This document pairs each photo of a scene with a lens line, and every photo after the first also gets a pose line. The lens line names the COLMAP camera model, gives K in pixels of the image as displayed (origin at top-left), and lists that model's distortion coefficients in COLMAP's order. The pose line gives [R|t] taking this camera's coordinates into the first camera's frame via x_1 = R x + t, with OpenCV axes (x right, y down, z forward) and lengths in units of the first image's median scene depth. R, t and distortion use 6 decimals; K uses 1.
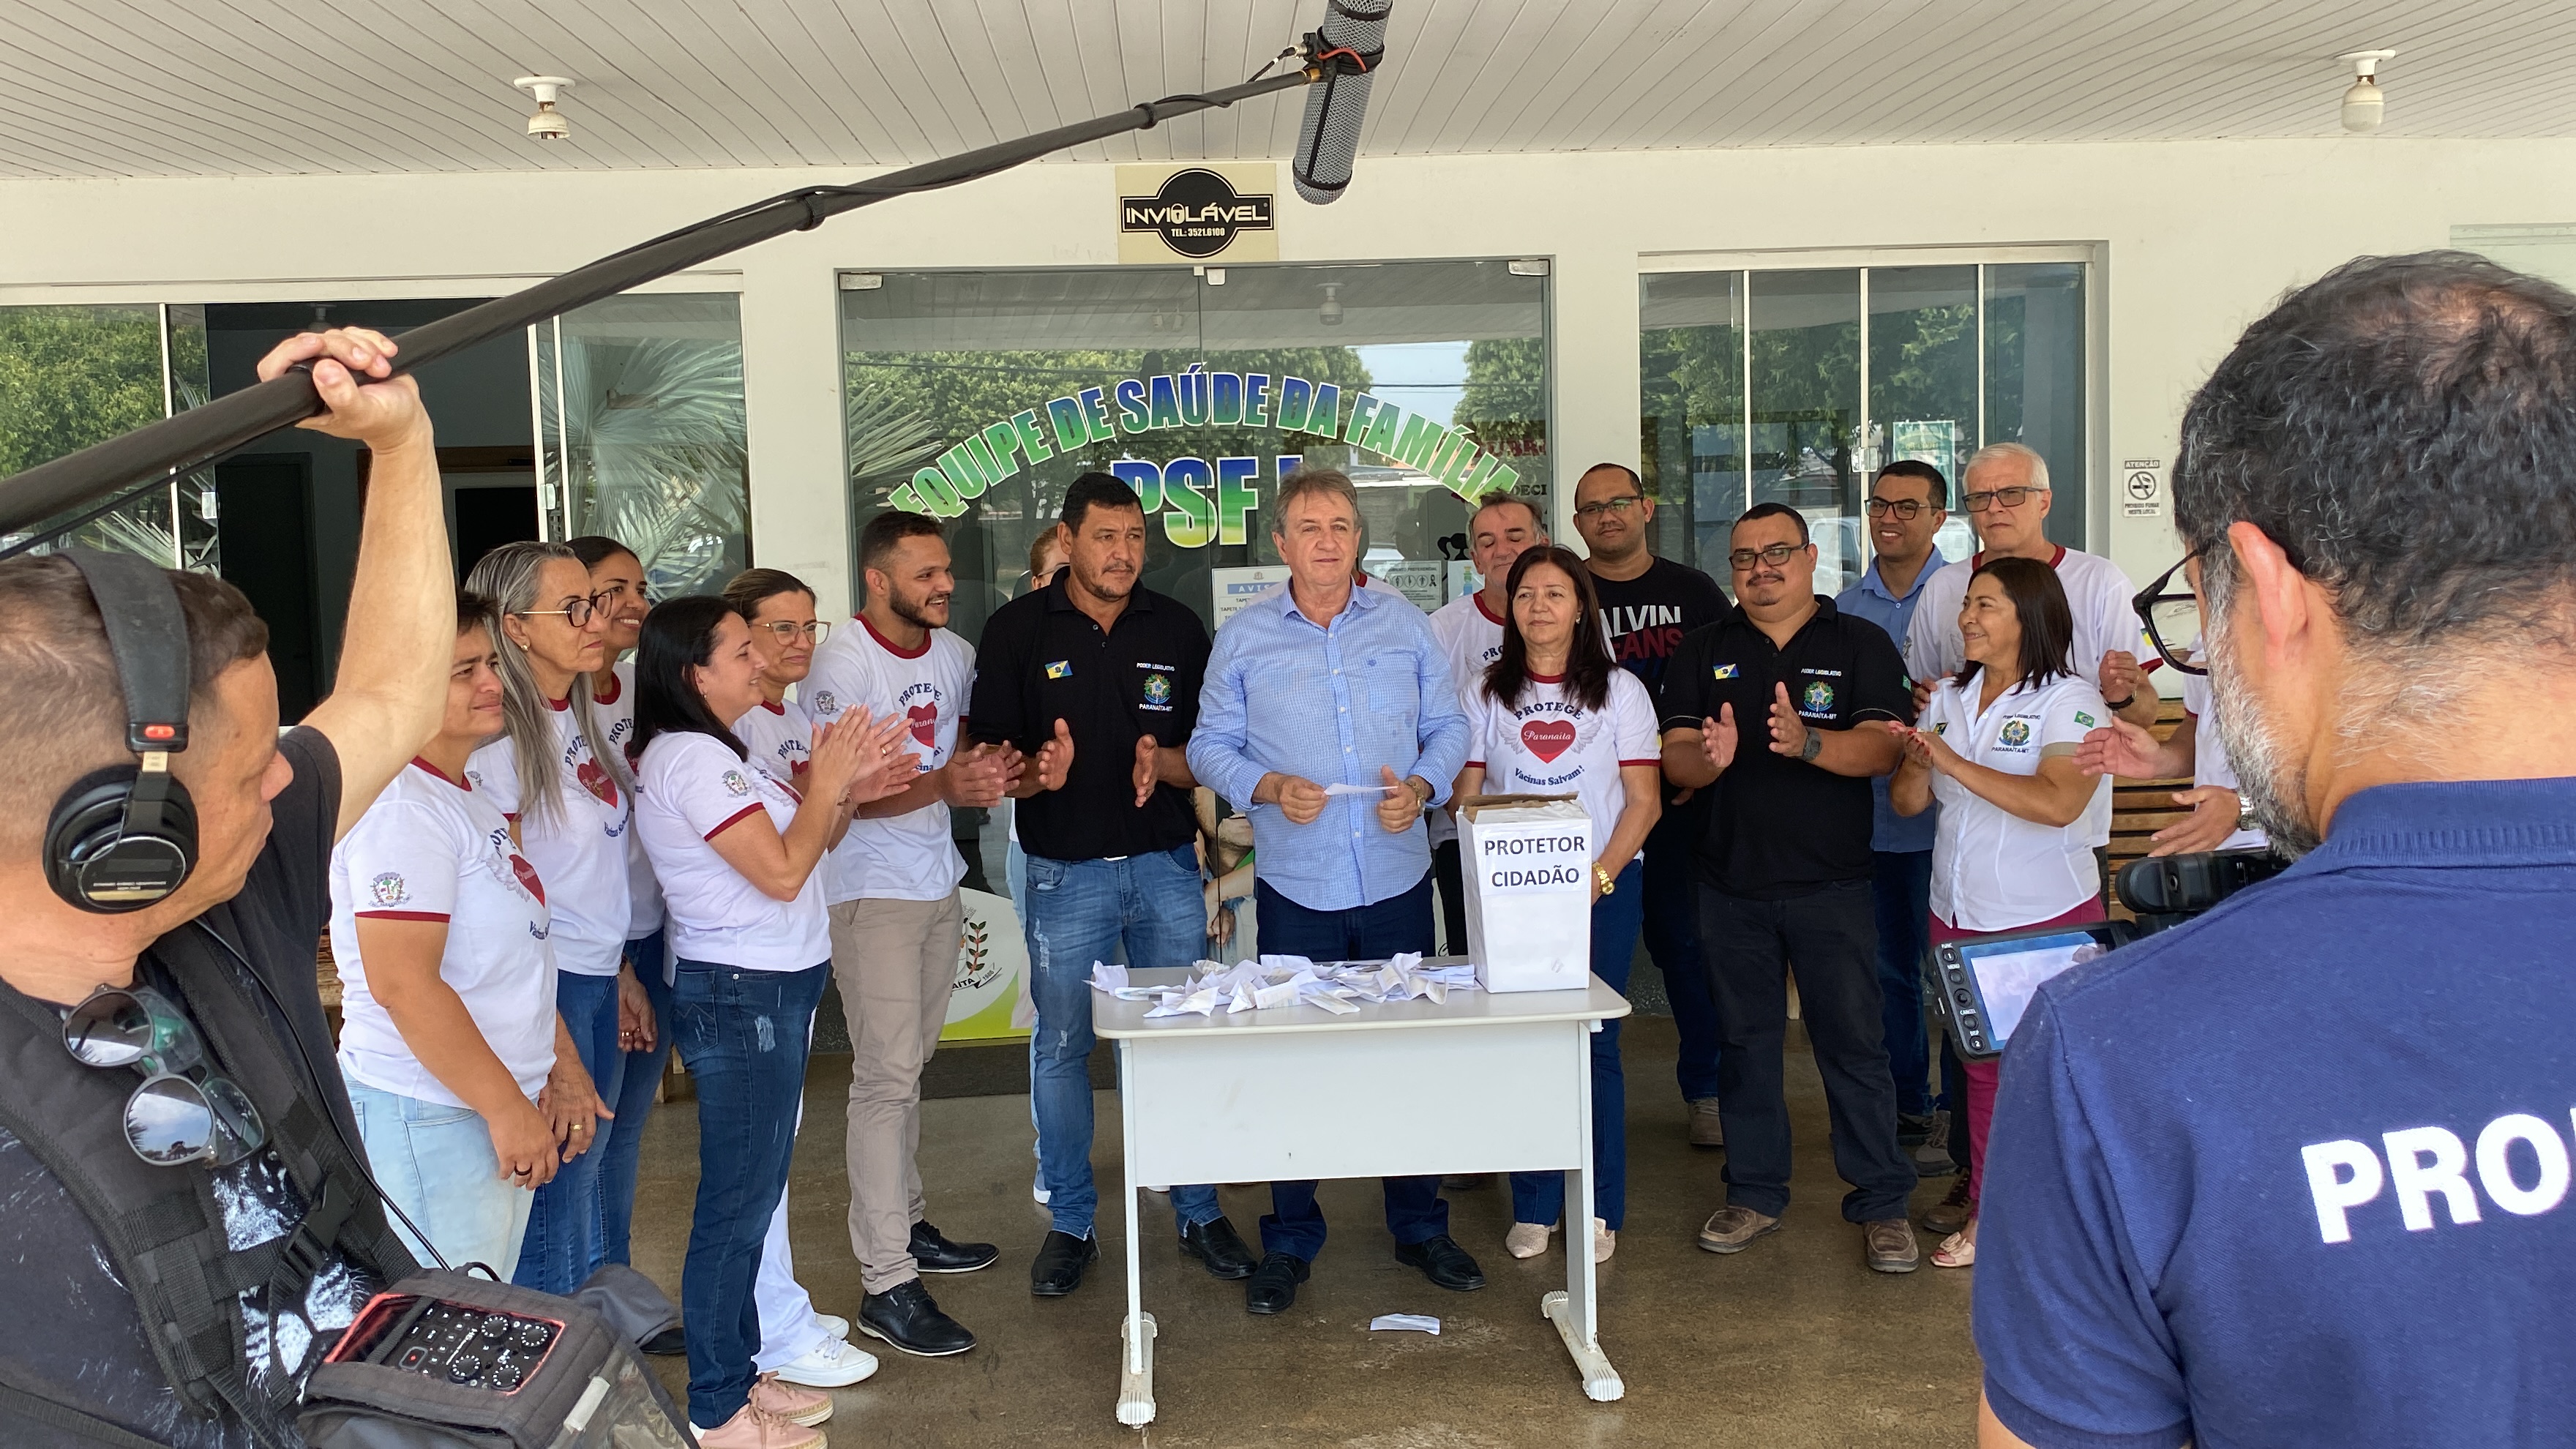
lens RADIAL K [[2255.2, 0, 1259.4], [0, 2255.2, 685.6], [0, 0, 1]] dist [0.055494, -0.095553]
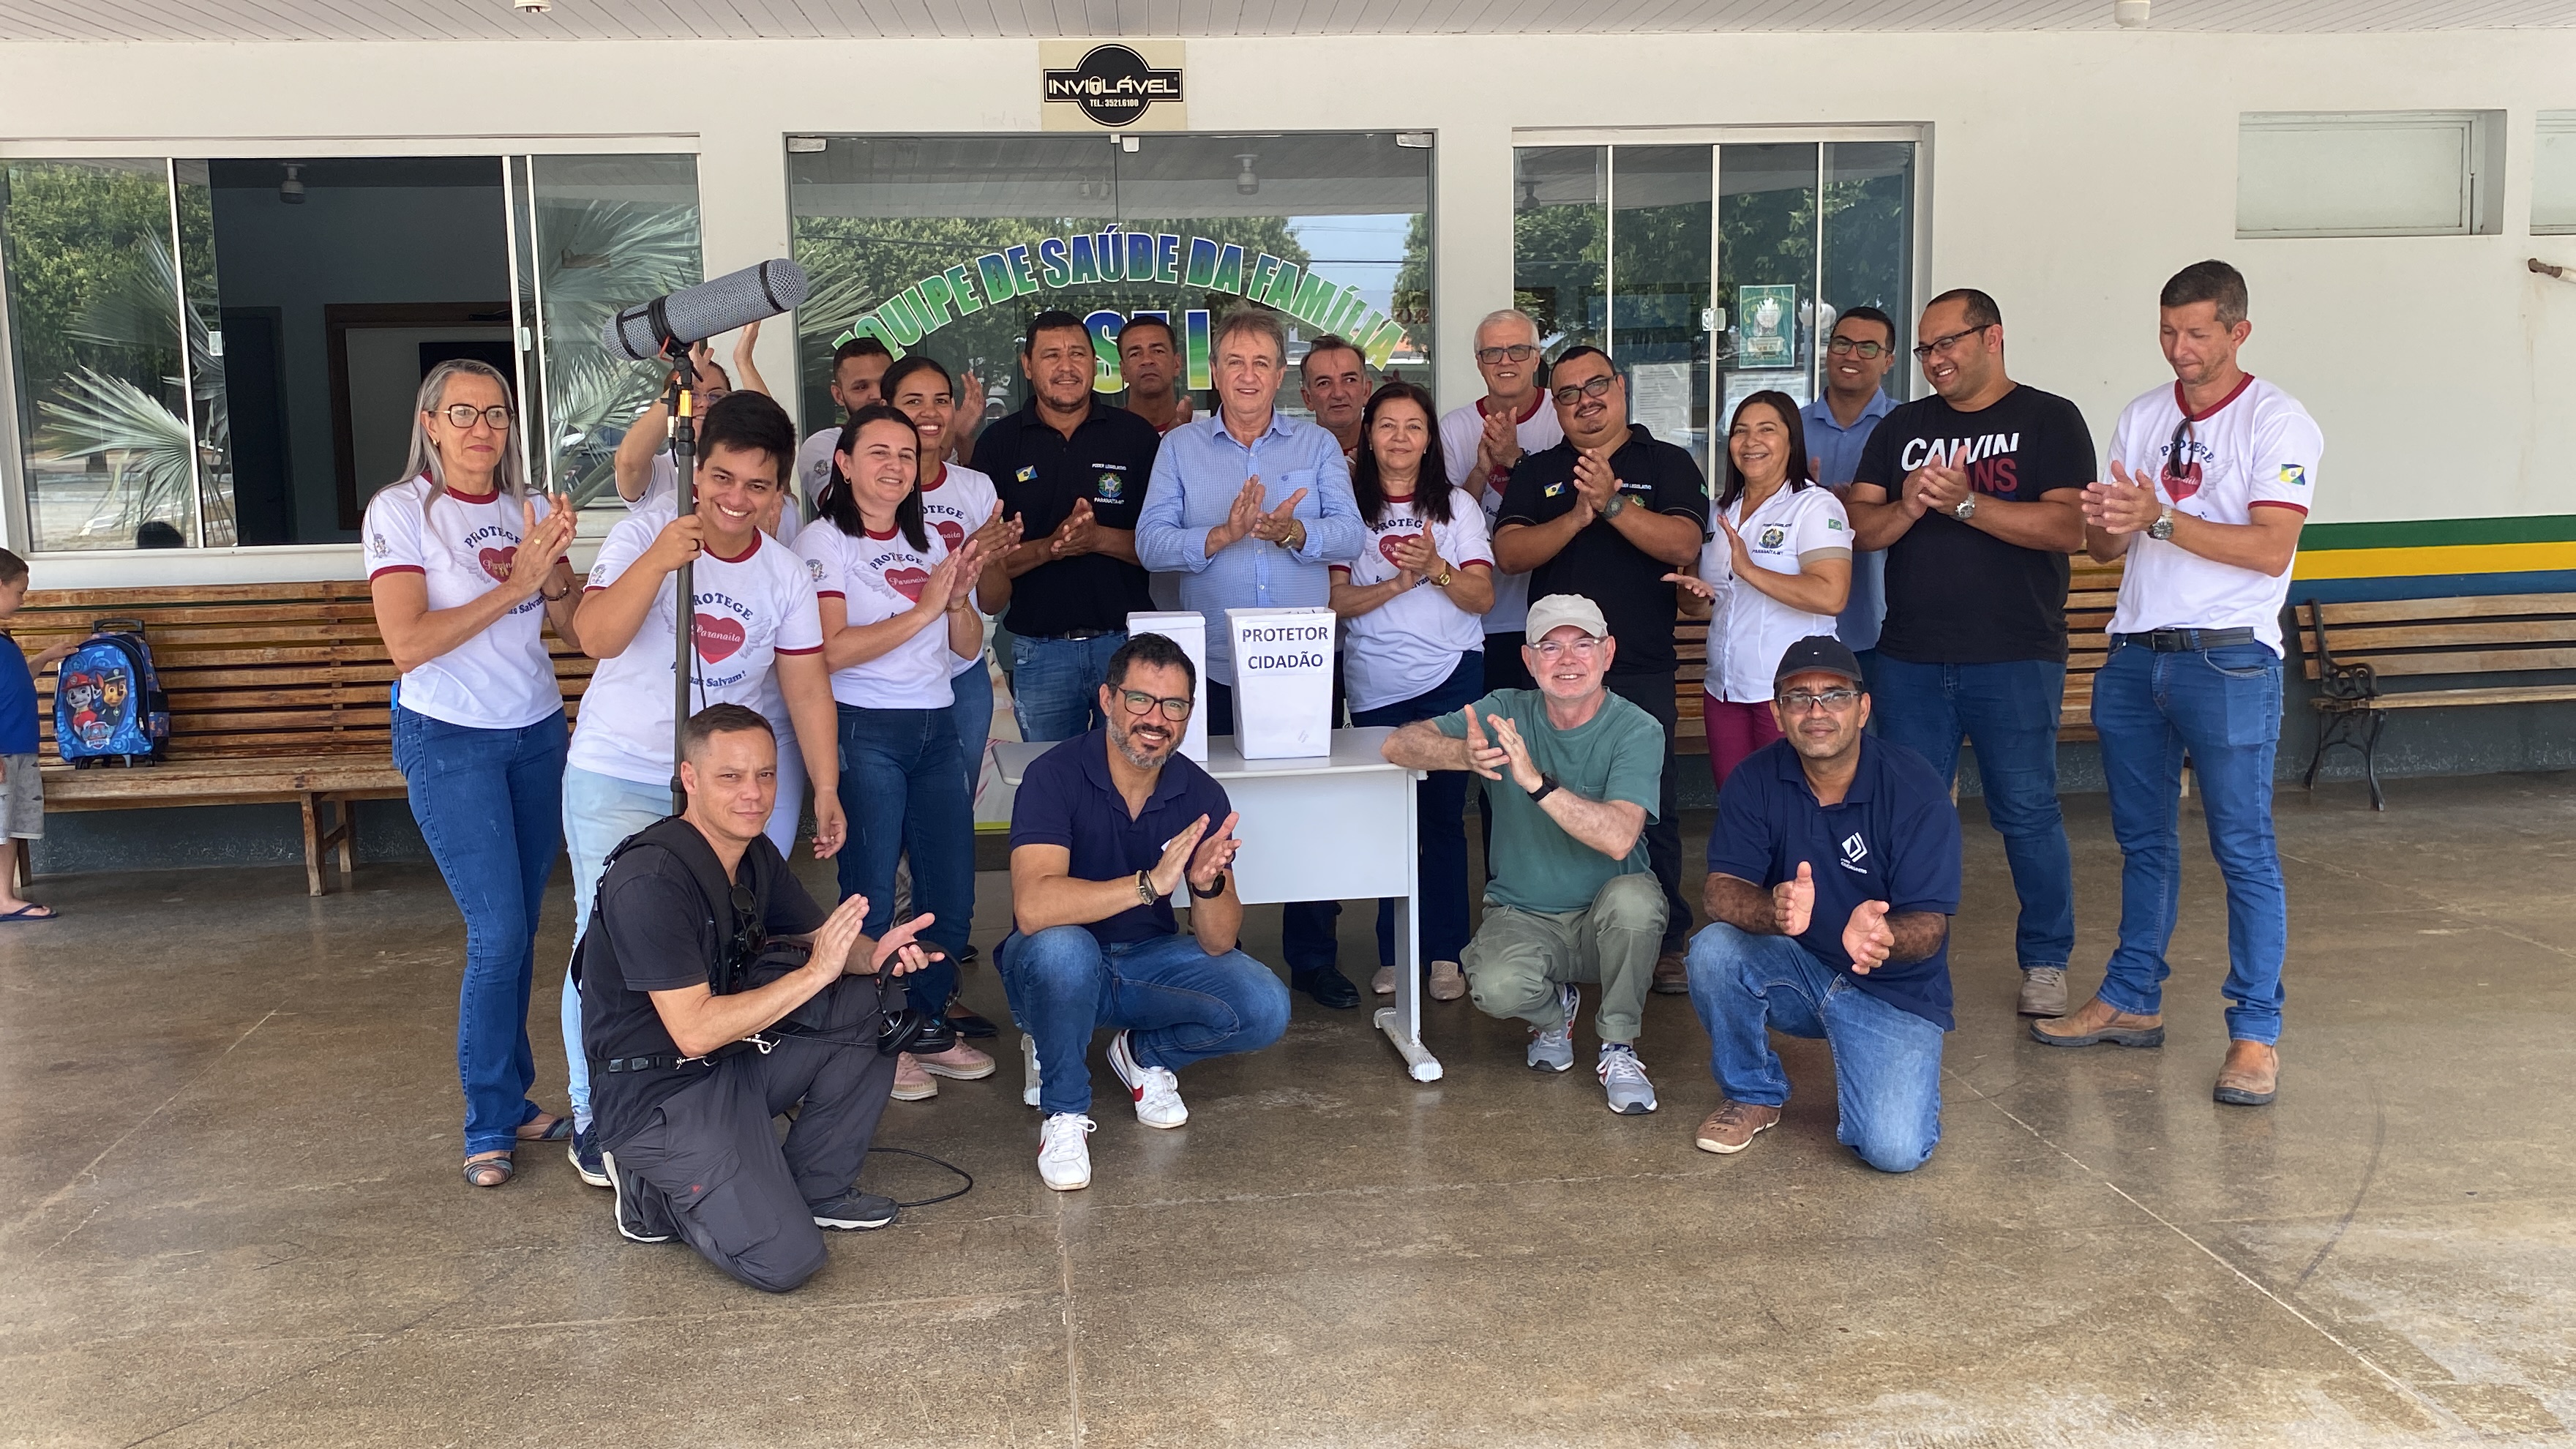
lens RADIAL K [[2255.2, 0, 1277.0], [0, 2255.2, 745.0], [0, 0, 1]] dist [0.055494, -0.095553]
pose [[0.999579, 0.005457, 0.028499, 0.022540], [-0.007659, 0.996943, 0.077750, 0.025097], [-0.027988, -0.077936, 0.996565, -0.127645]]
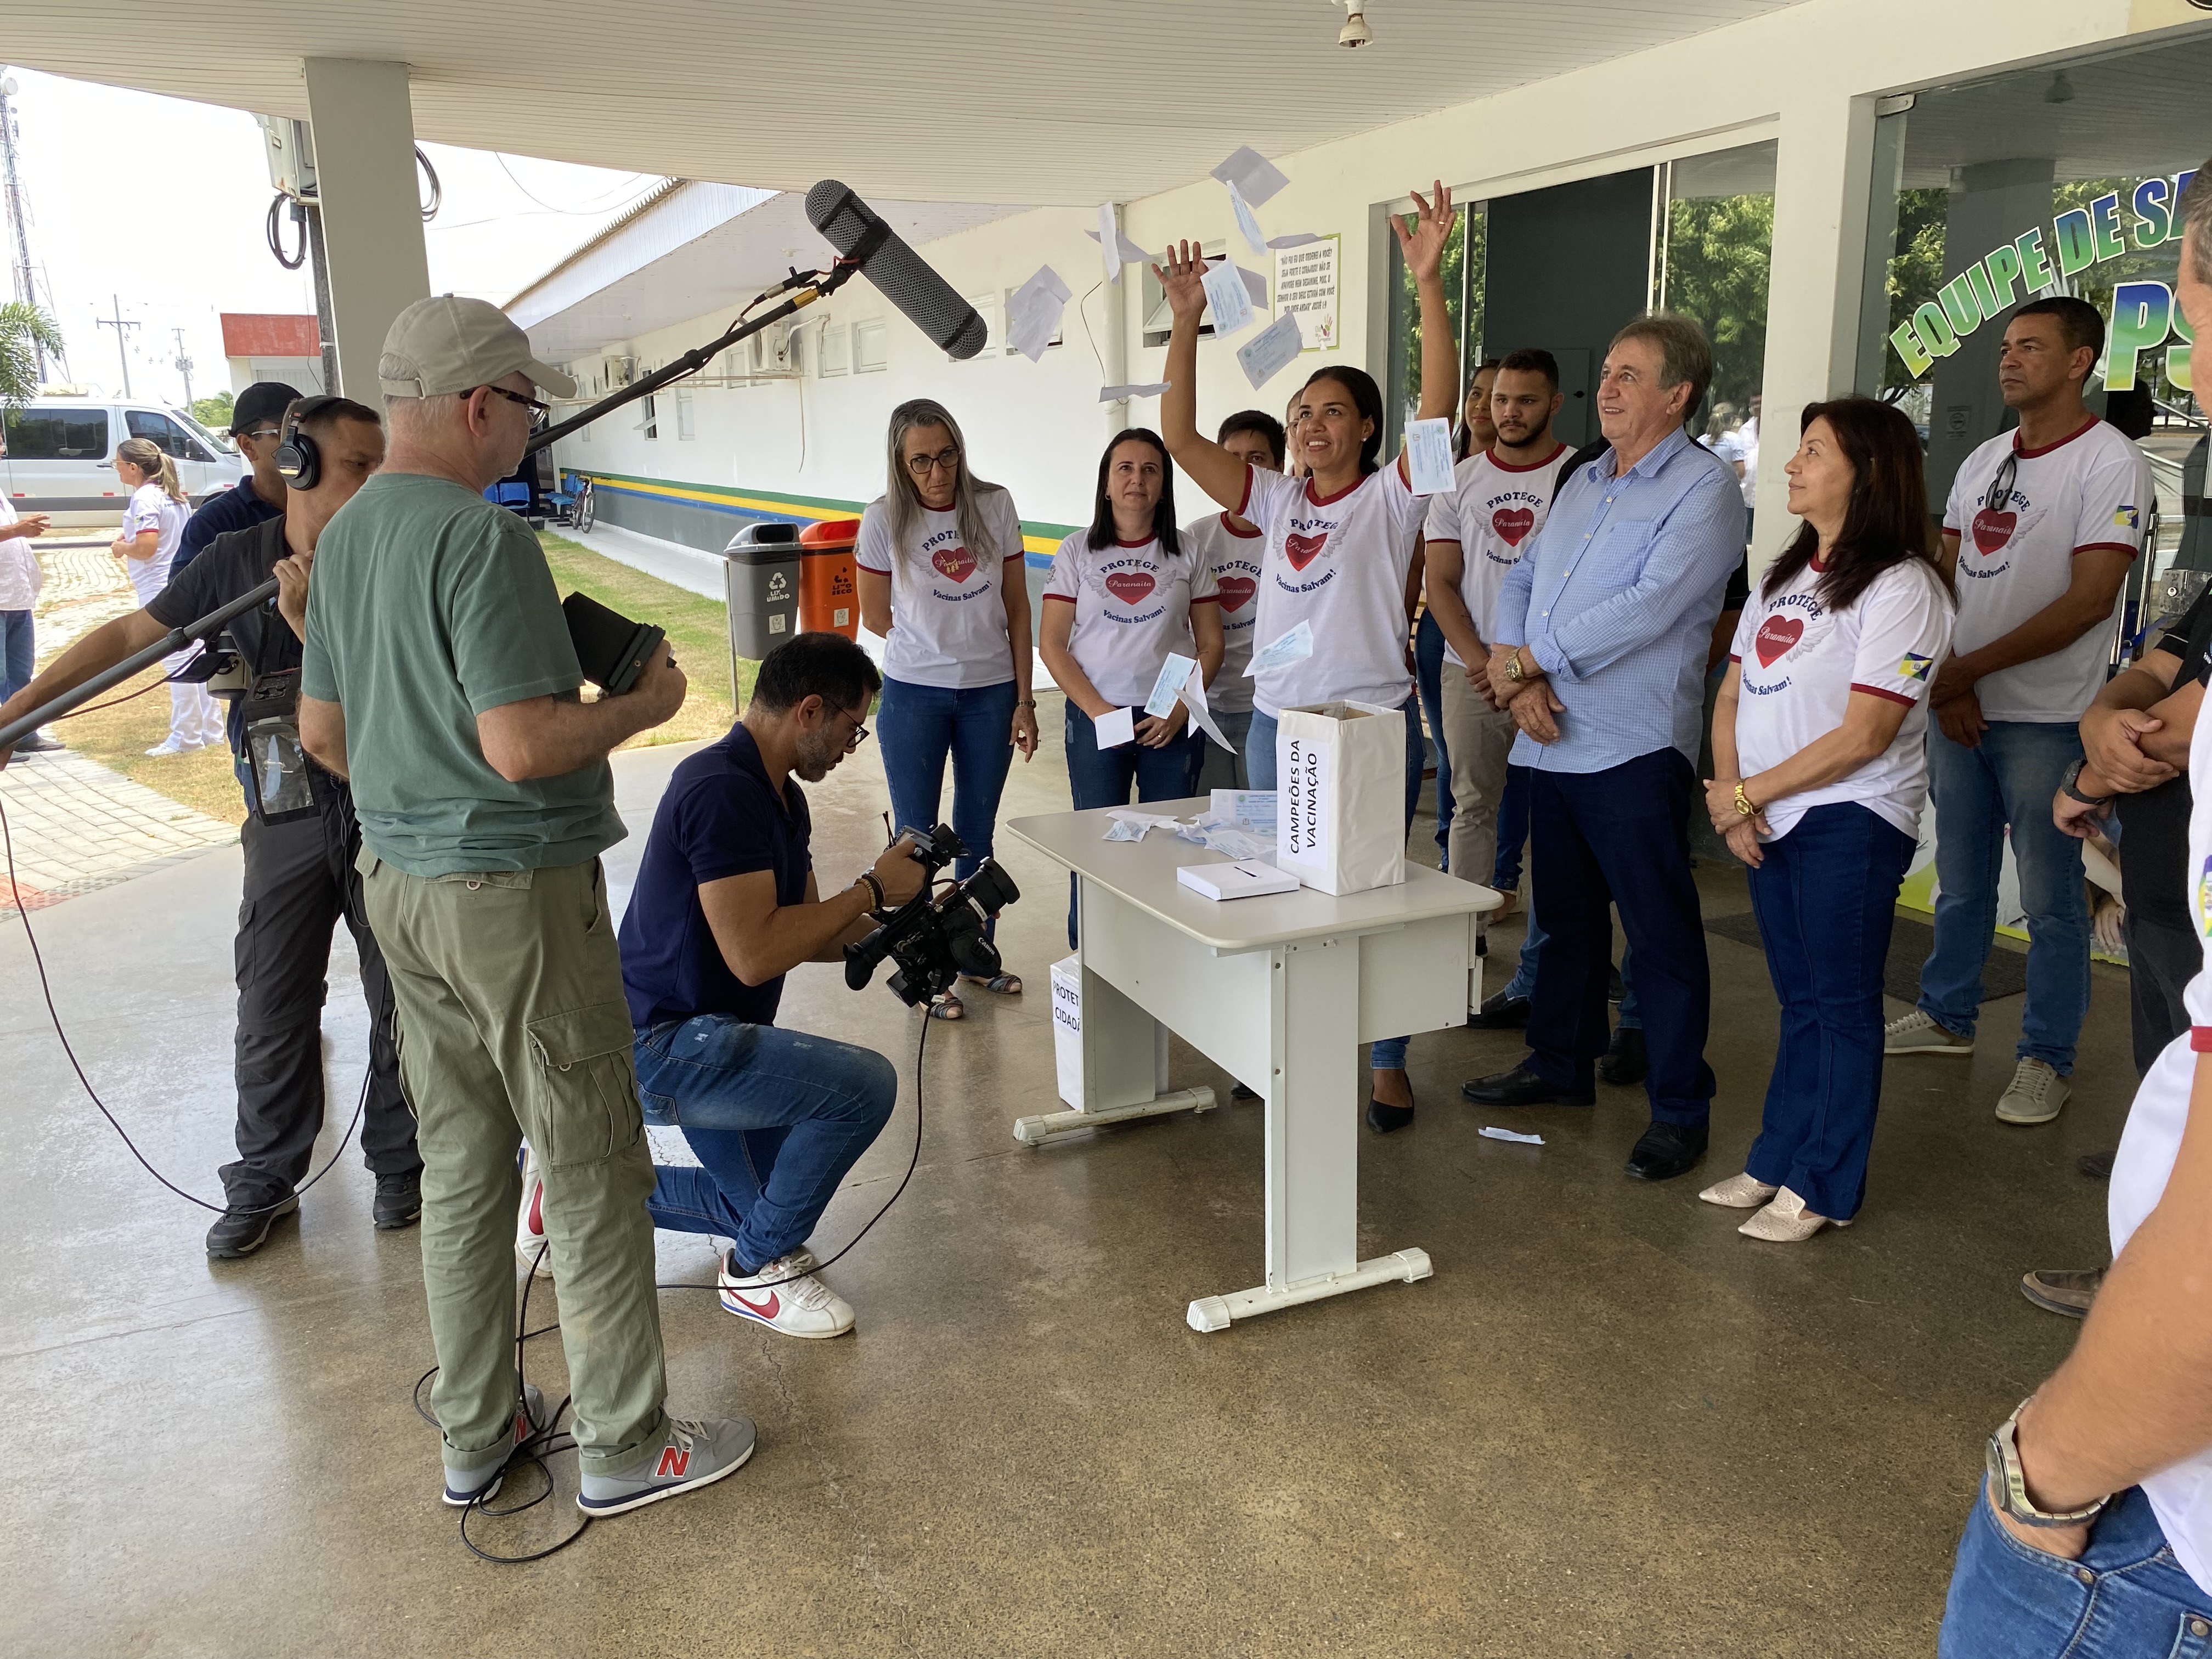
lens RADIAL K [[1683.9, 0, 1122.2], [0, 1683.9, 812.6], [0, 0, 1]] dist [0.025074, -0.024129]
pose [[0.357675, 0.233645, -0.904145, 0.429015], [-0.068949, 0.972160, 0.223945, -0.023831], [0.931297, -0.017759, 0.363827, 0.424563]]
